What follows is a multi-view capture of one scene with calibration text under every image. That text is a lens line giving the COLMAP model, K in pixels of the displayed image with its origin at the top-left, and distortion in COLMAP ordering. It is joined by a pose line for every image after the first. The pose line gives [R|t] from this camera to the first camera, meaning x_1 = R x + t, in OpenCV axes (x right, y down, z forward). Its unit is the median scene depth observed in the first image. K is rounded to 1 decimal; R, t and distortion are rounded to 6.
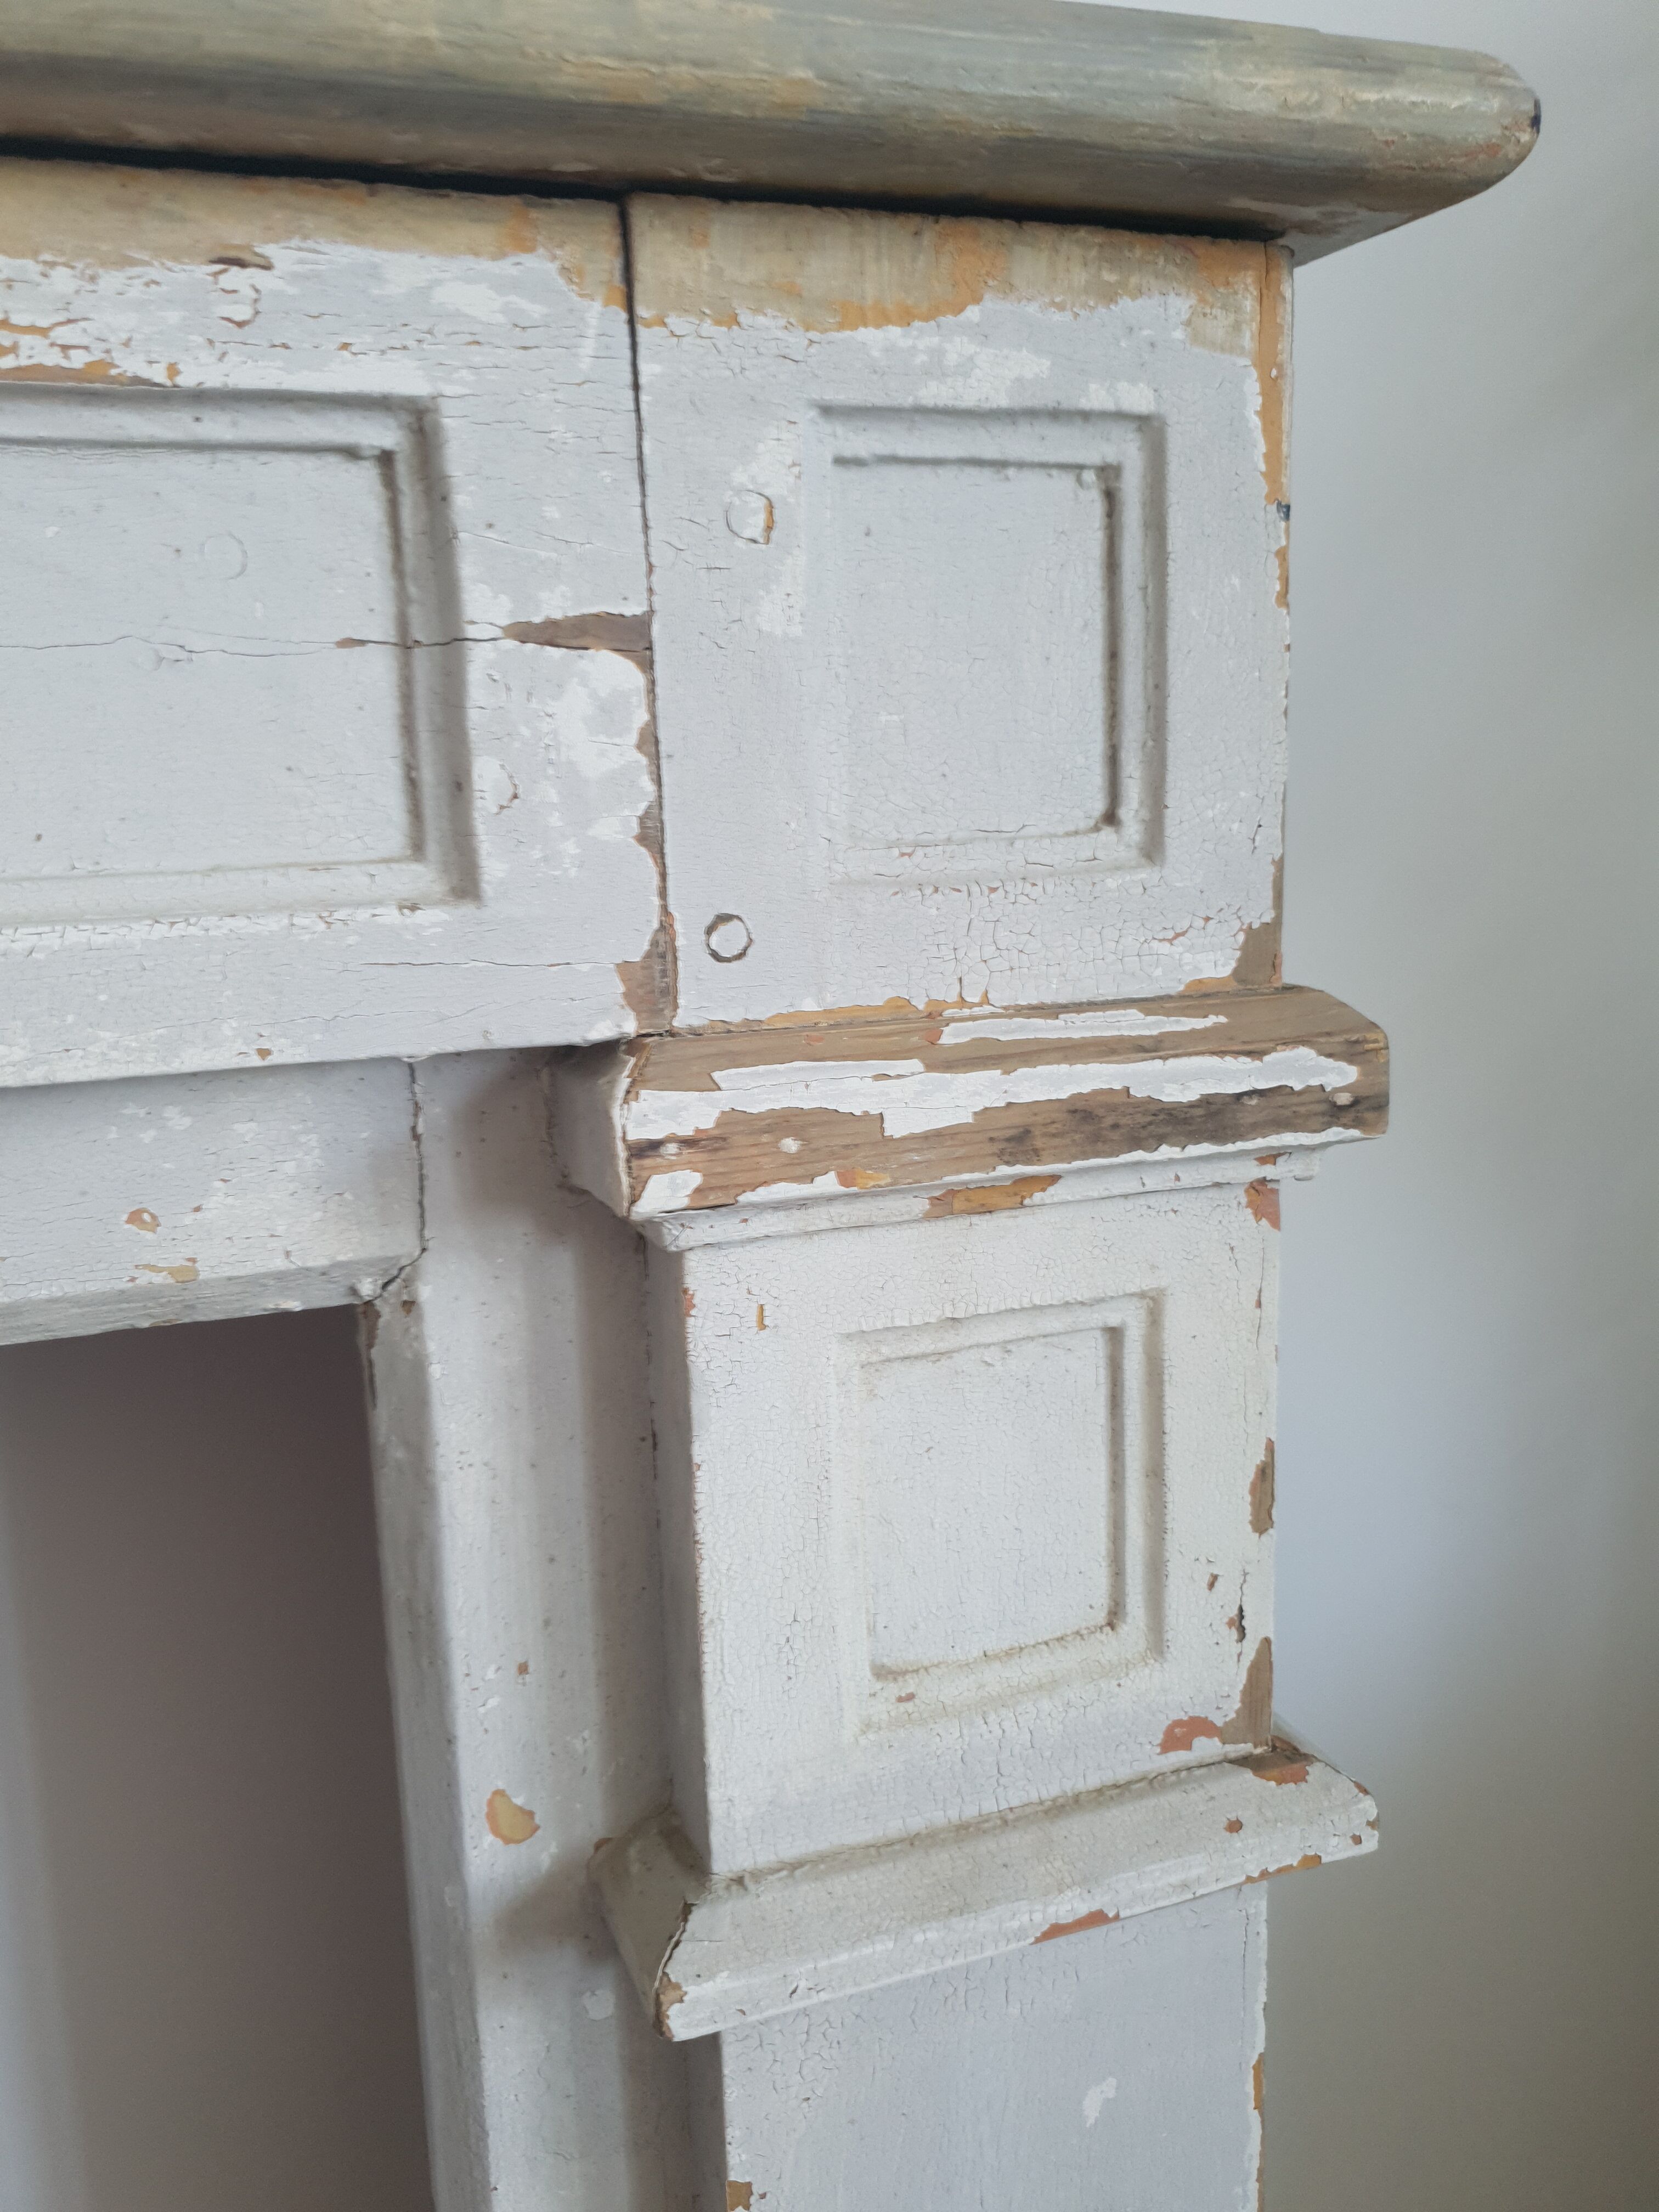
lens RADIAL K [[1746.5, 0, 829.6], [0, 1746.5, 1143.1], [0, 0, 1]] dist [-0.001383, -0.007396]
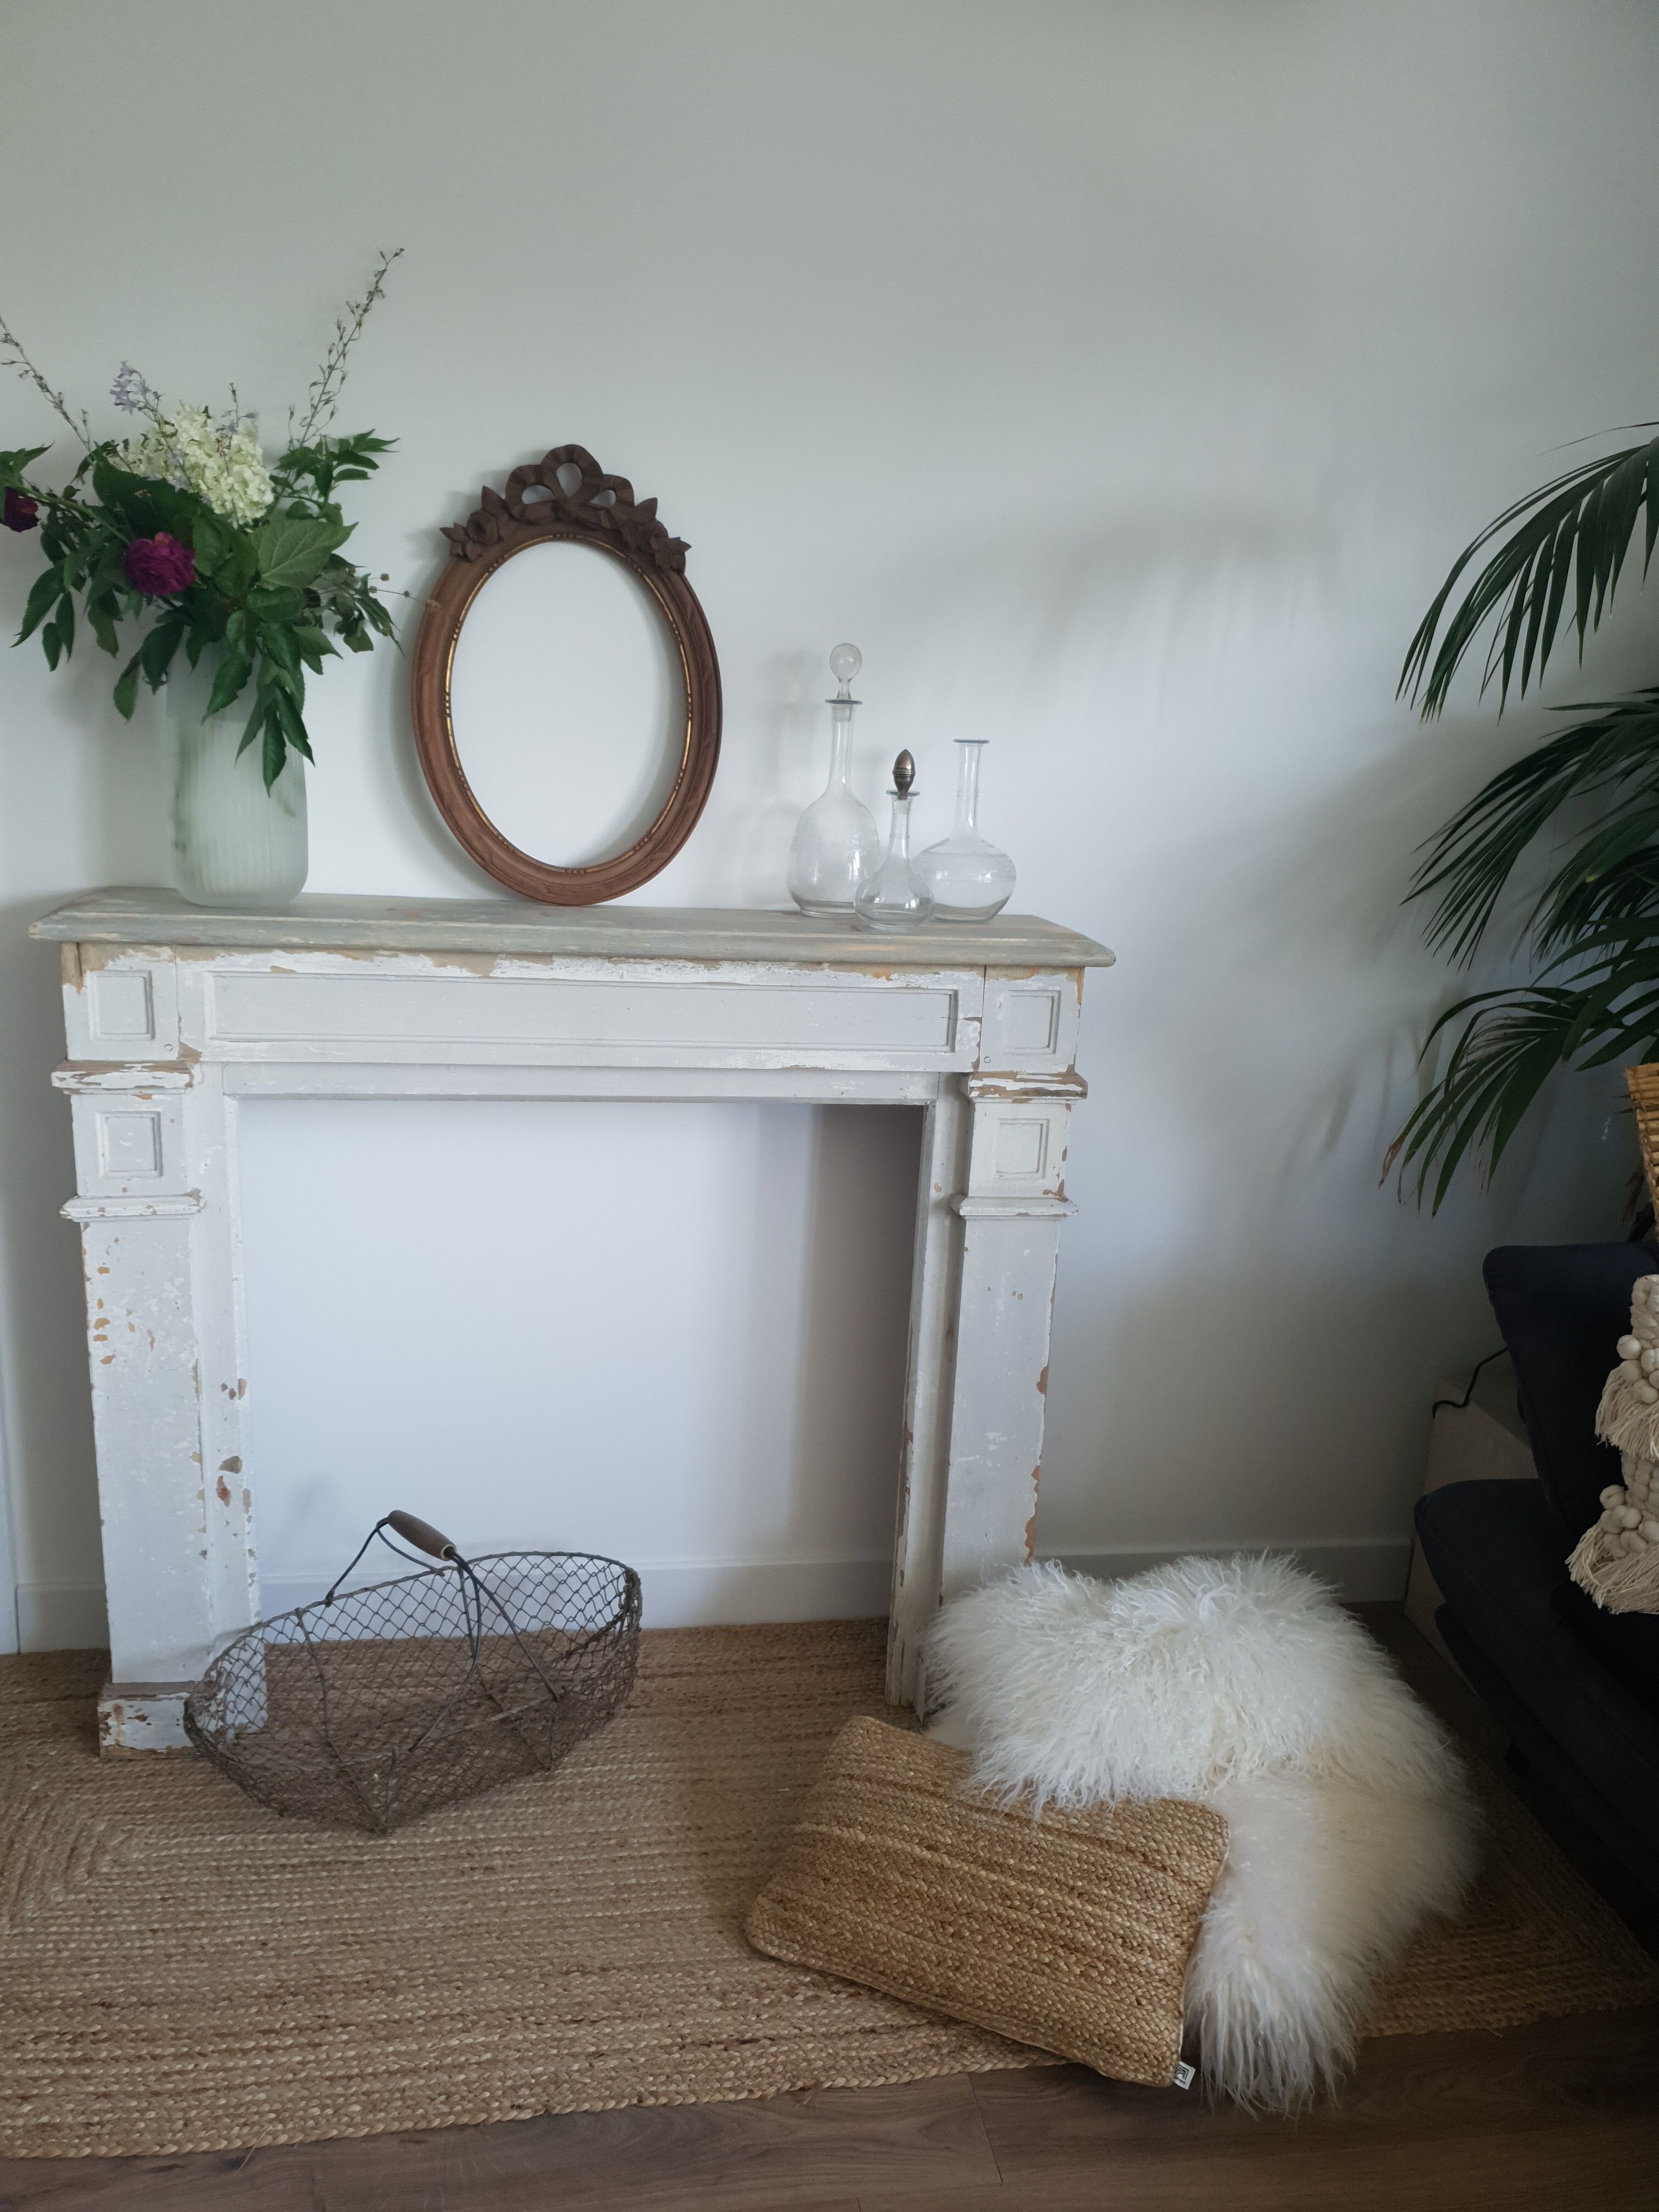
lens RADIAL K [[1746.5, 0, 829.6], [0, 1746.5, 1143.1], [0, 0, 1]] dist [-0.001383, -0.007396]
pose [[0.980322, 0.126230, -0.151770, 0.454090], [-0.117946, 0.991055, 0.062433, -0.156091], [0.158294, -0.043304, 0.986442, -6.417237]]
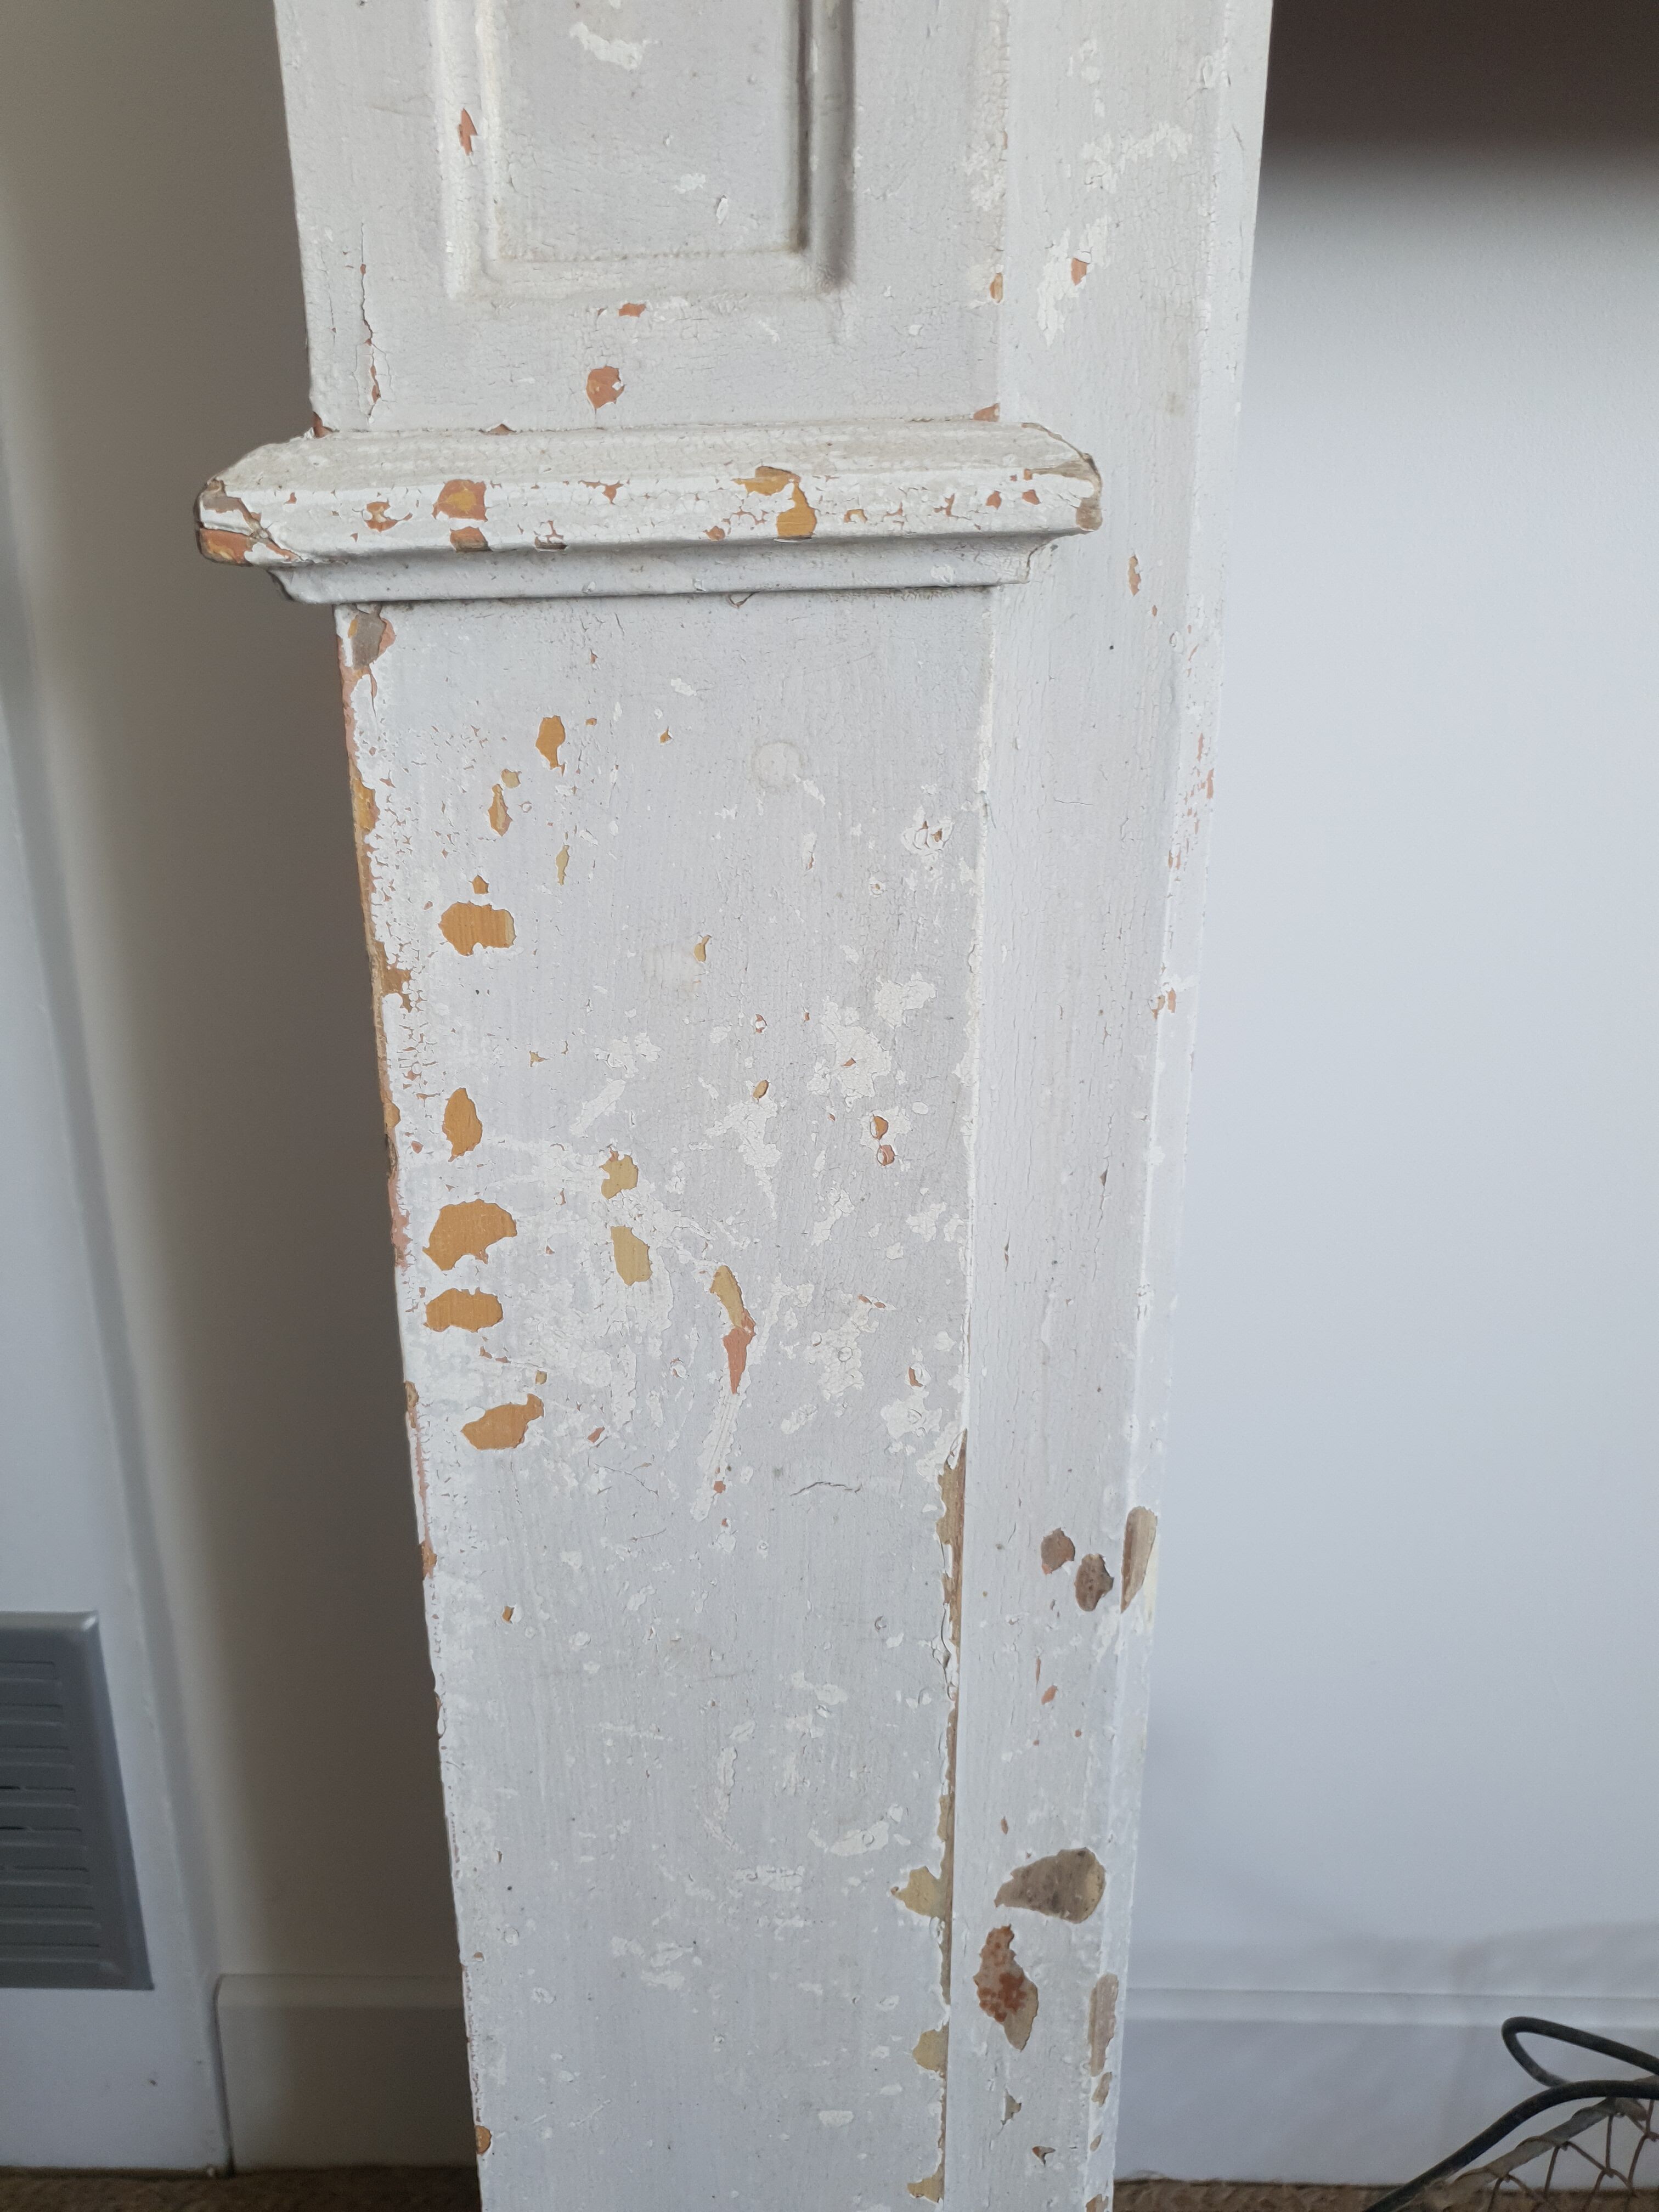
lens RADIAL K [[1834.4, 0, 829.5], [0, 1834.4, 1106.0], [0, 0, 1]] dist [0.111356, -0.324463]
pose [[0.937330, 0.157453, -0.310841, -2.798063], [-0.106153, 0.978712, 0.175653, 1.014978], [0.331881, -0.131648, 0.934090, -1.046775]]
